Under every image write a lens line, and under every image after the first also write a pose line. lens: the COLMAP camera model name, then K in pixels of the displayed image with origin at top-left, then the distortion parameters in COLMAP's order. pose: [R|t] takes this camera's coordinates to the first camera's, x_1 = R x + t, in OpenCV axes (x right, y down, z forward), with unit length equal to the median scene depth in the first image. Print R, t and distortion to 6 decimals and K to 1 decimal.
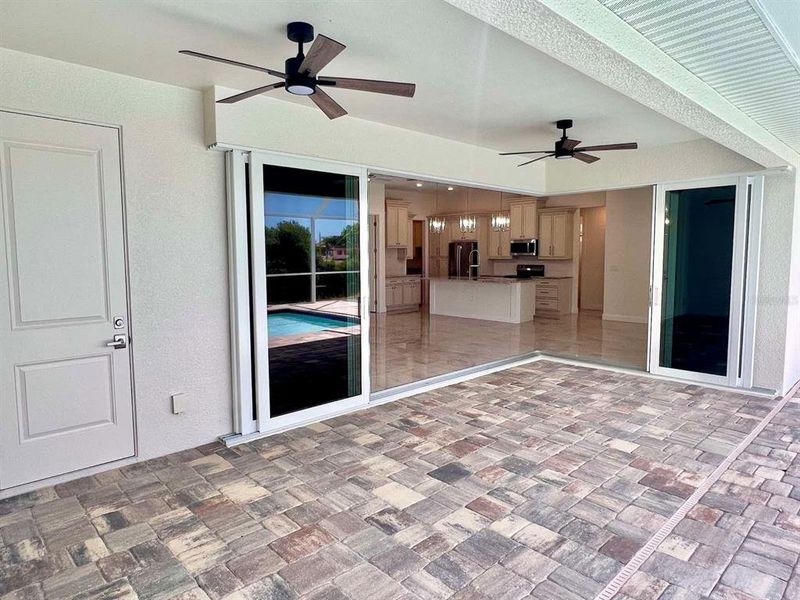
lens RADIAL K [[500.9, 0, 387.7], [0, 500.9, 294.0], [0, 0, 1]] dist [-0.004453, -0.001628]
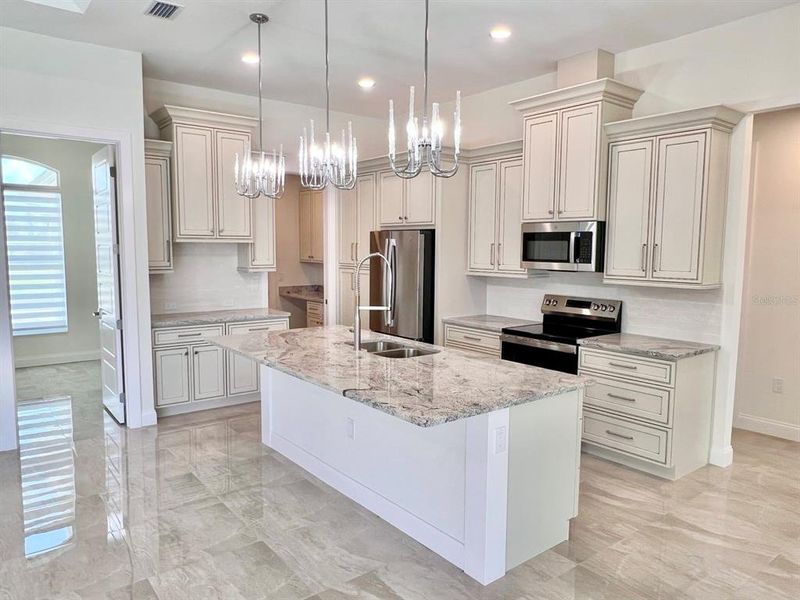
lens RADIAL K [[592.4, 0, 400.0], [0, 592.4, 300.0], [0, 0, 1]] dist [0.067061, -0.081376]
pose [[0.996026, 0.023063, -0.086029, 0.214663], [-0.021815, 0.999643, 0.015412, -0.065431], [0.086354, -0.013474, 0.996173, 0.642135]]
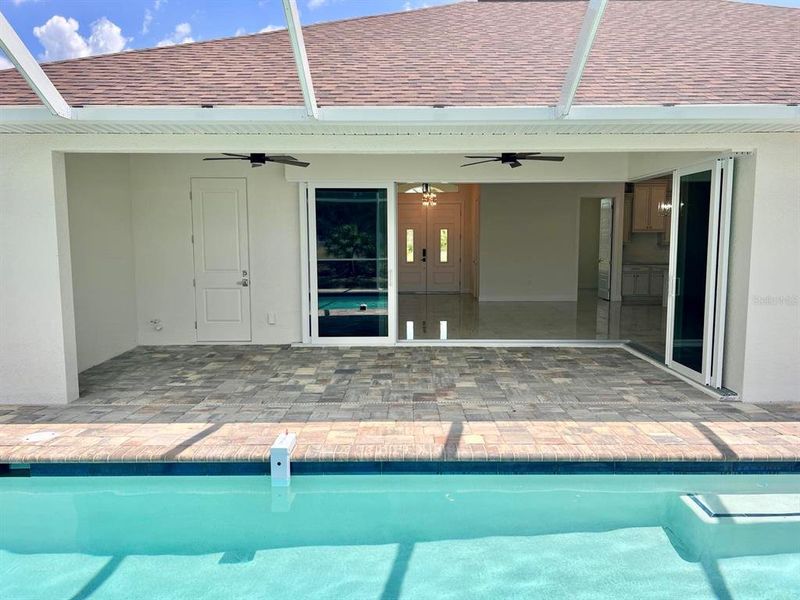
lens RADIAL K [[592.4, 0, 400.0], [0, 592.4, 300.0], [0, 0, 1]] dist [0.067061, -0.081376]
pose [[0.723646, 0.078387, -0.685705, 0.494529], [-0.059818, 0.996914, 0.050835, 0.001803], [0.687574, 0.004231, 0.726102, -0.098966]]
